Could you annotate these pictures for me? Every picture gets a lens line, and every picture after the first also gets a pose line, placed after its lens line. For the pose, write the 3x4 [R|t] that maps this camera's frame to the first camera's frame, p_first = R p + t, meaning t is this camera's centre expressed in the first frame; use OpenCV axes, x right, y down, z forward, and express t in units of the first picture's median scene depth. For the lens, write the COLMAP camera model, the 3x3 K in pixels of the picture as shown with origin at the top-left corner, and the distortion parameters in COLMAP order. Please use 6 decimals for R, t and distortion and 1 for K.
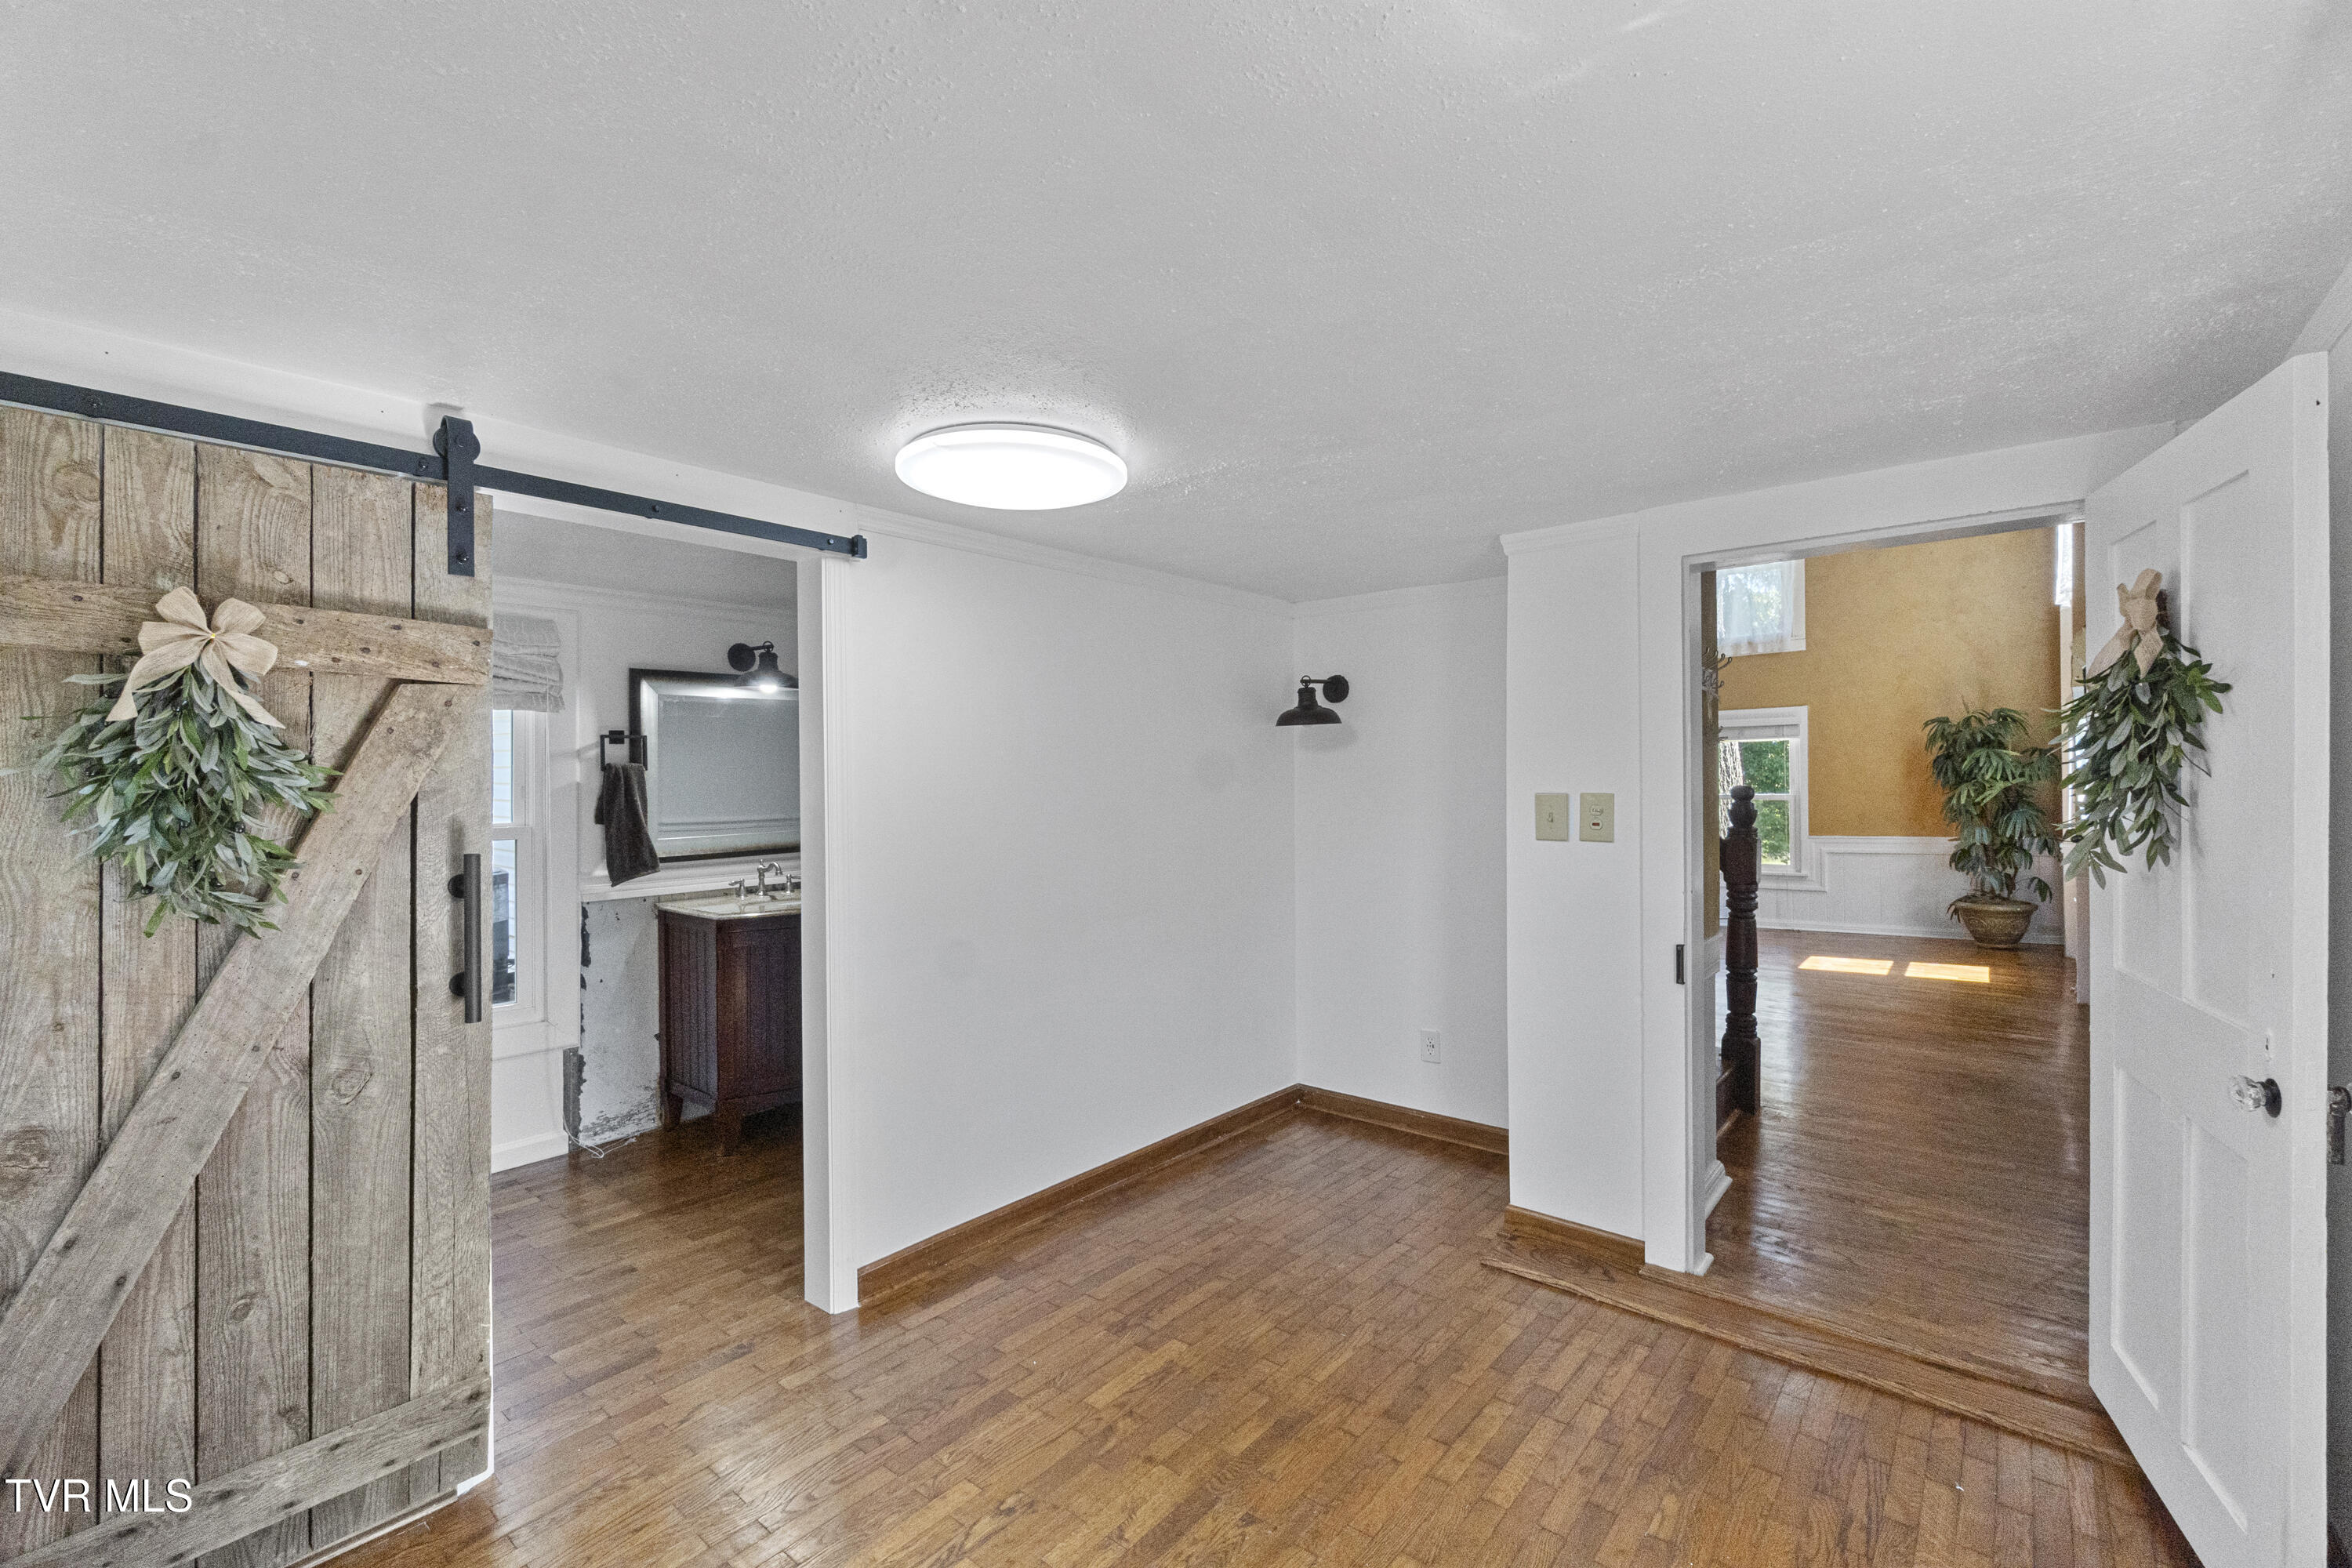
lens RADIAL K [[1020.4, 0, 1178.0], [0, 1020.4, 784.9], [0, 0, 1]] dist [-0.003251, -0.000257]
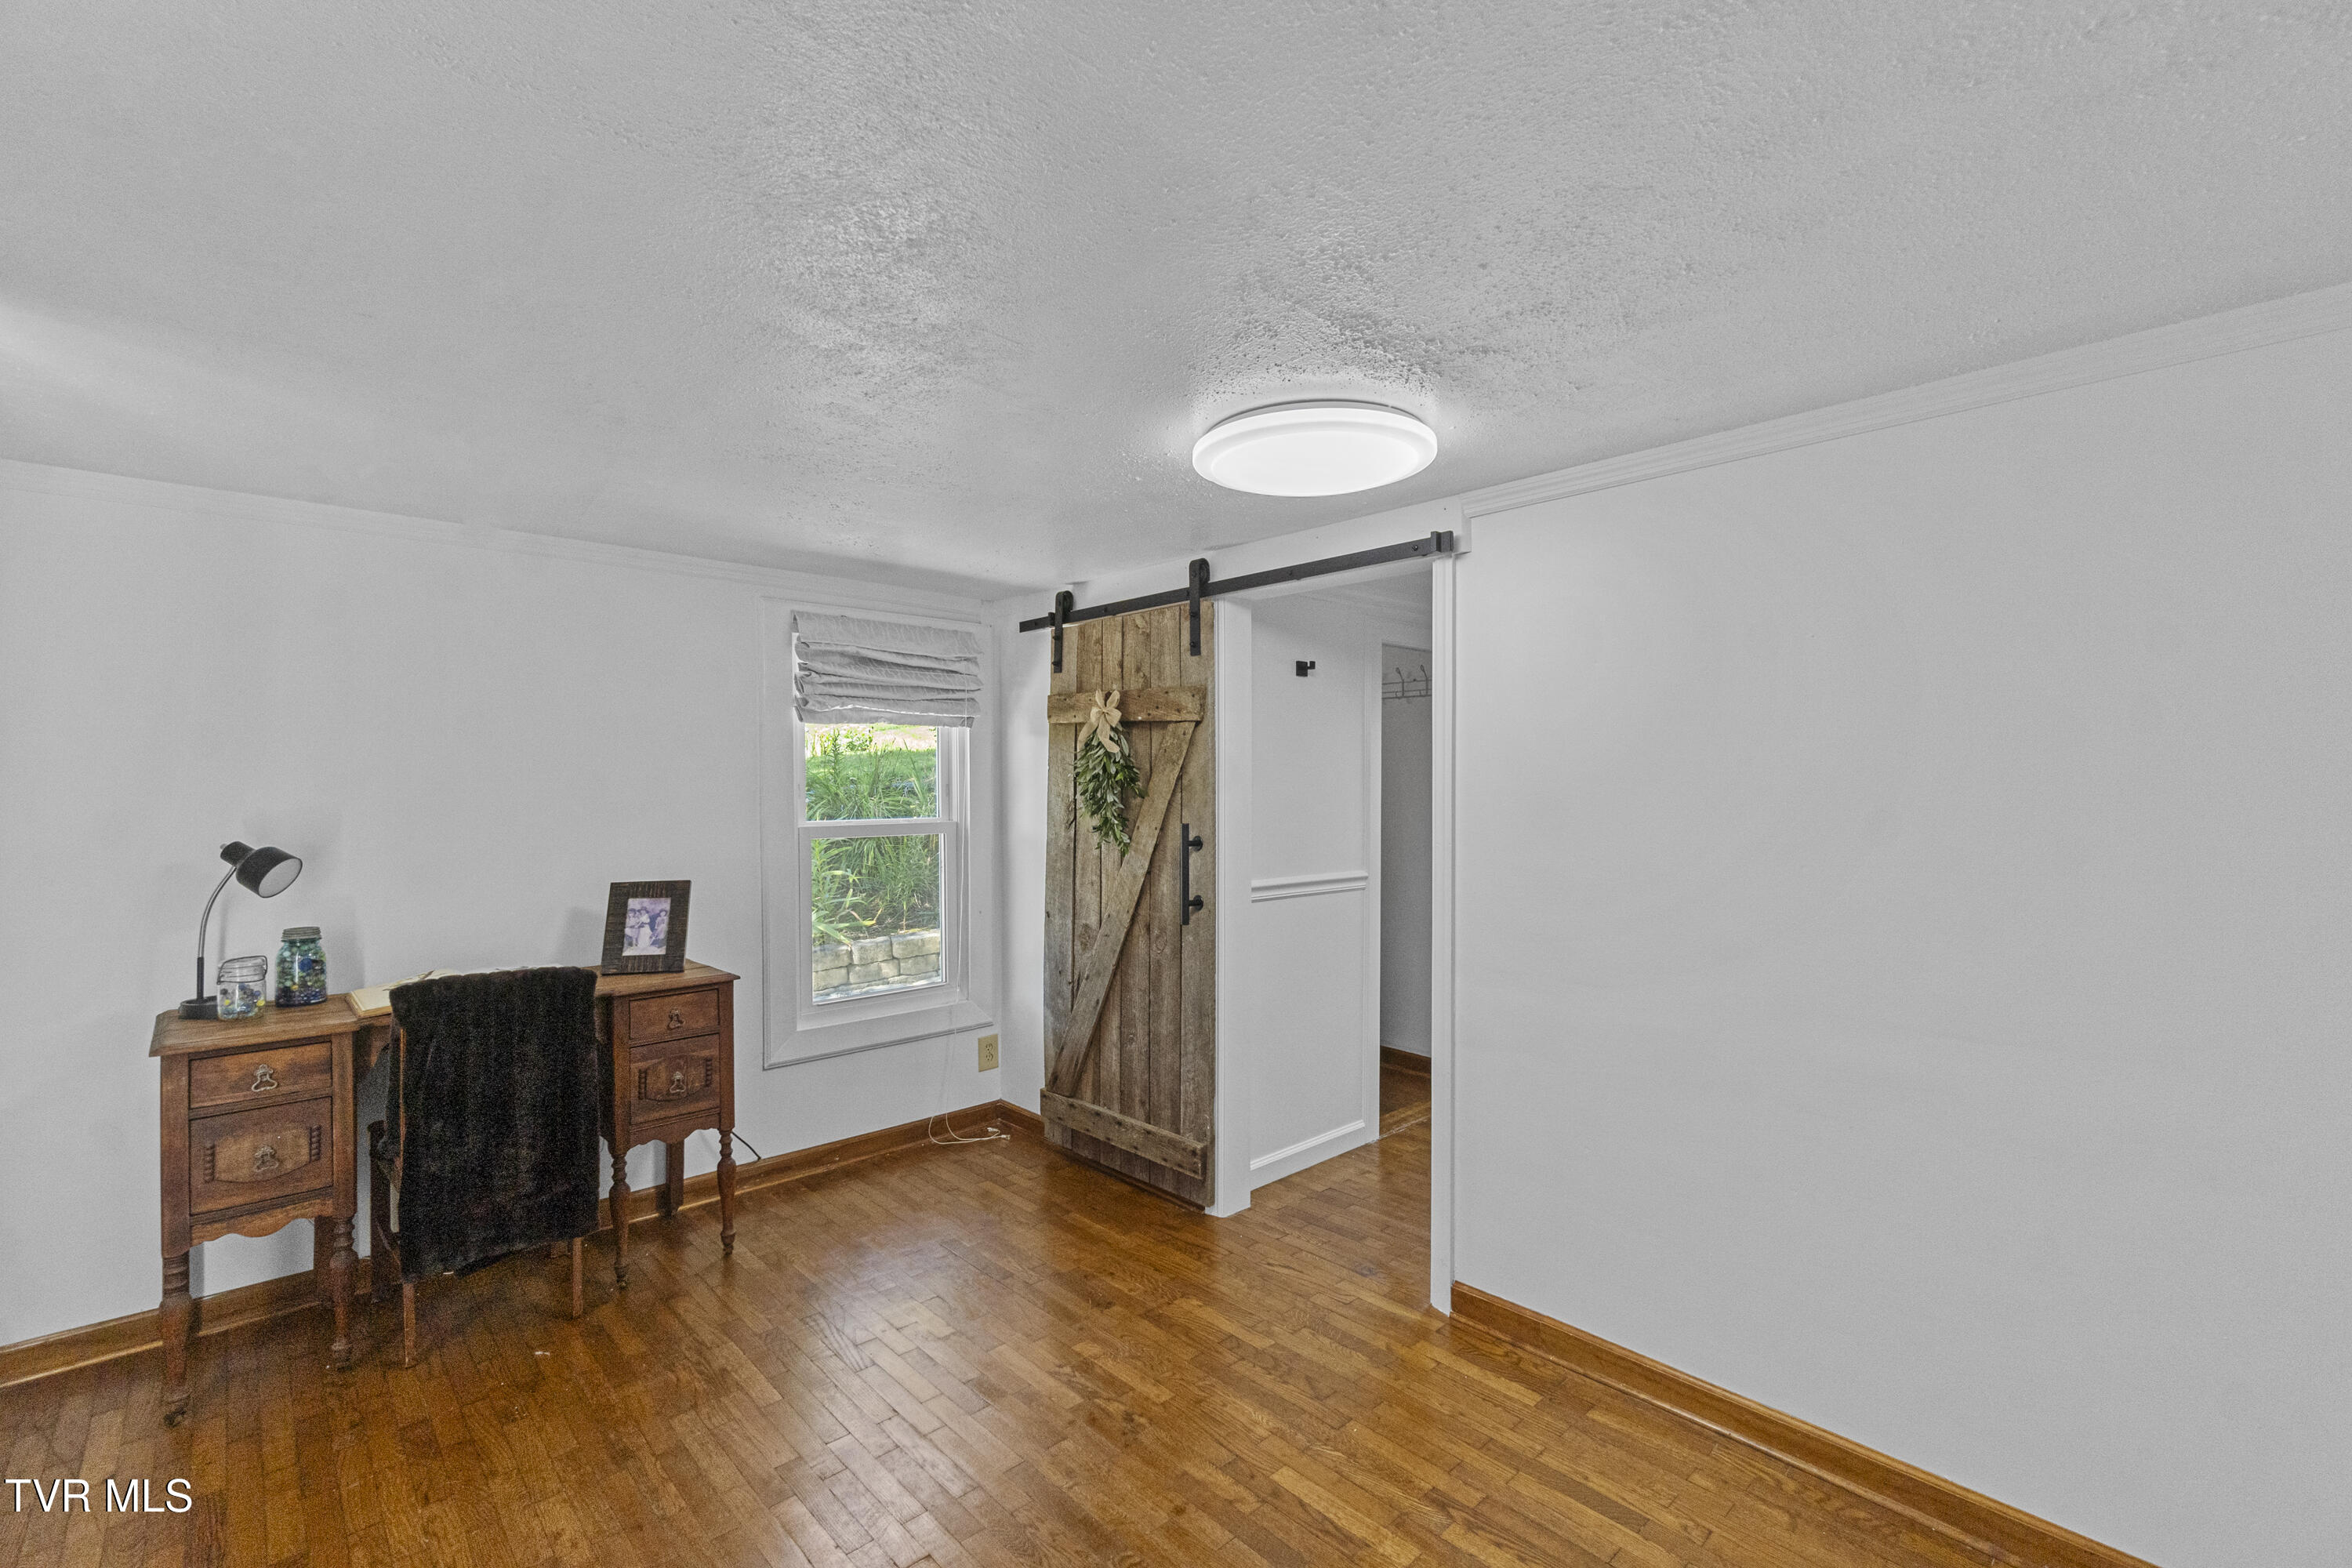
lens RADIAL K [[1020.4, 0, 1175.8], [0, 1020.4, 788.4], [0, 0, 1]] dist [-0.003251, -0.000257]
pose [[-0.131901, 0.015647, -0.991139, 0.861869], [-0.004079, 0.999858, 0.016328, -0.014501], [0.991255, 0.006196, -0.131818, 1.083939]]
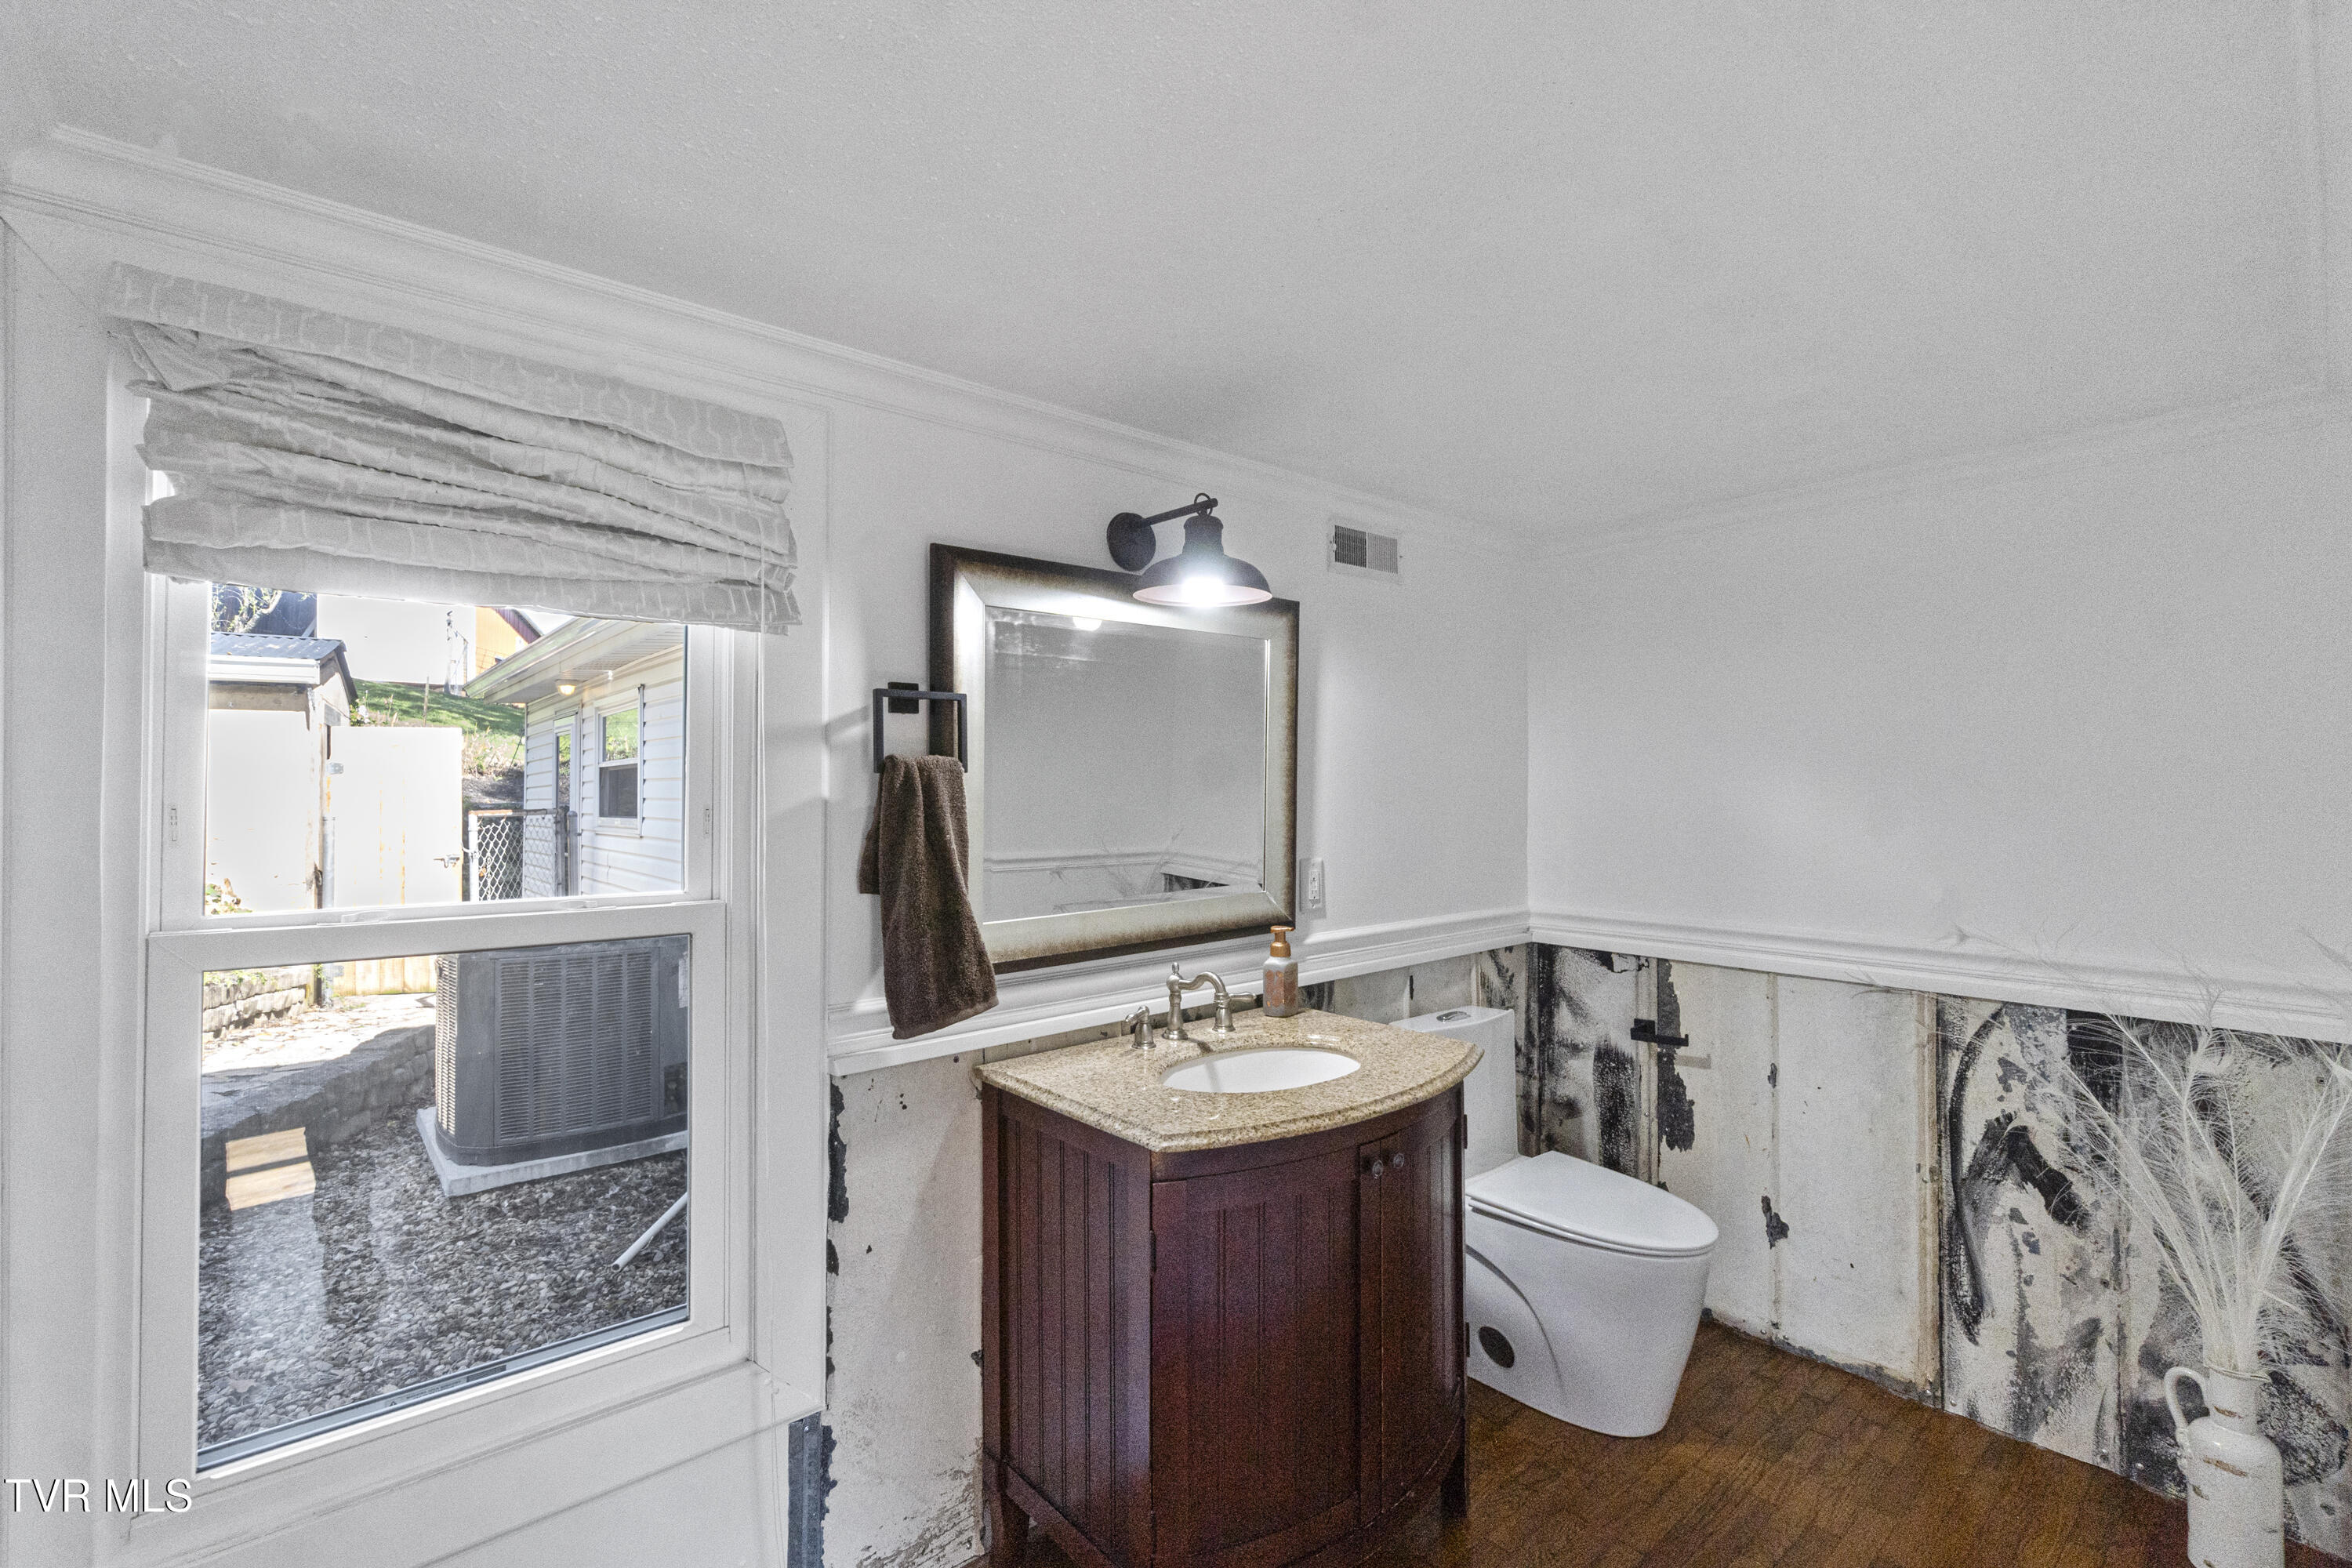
lens RADIAL K [[1020.4, 0, 1178.9], [0, 1020.4, 764.8], [0, 0, 1]] dist [-0.003251, -0.000257]
pose [[0.984301, 0.000348, -0.176497, -0.361546], [-0.003628, 0.999827, -0.018260, -0.009651], [0.176460, 0.018614, 0.984132, 0.594585]]
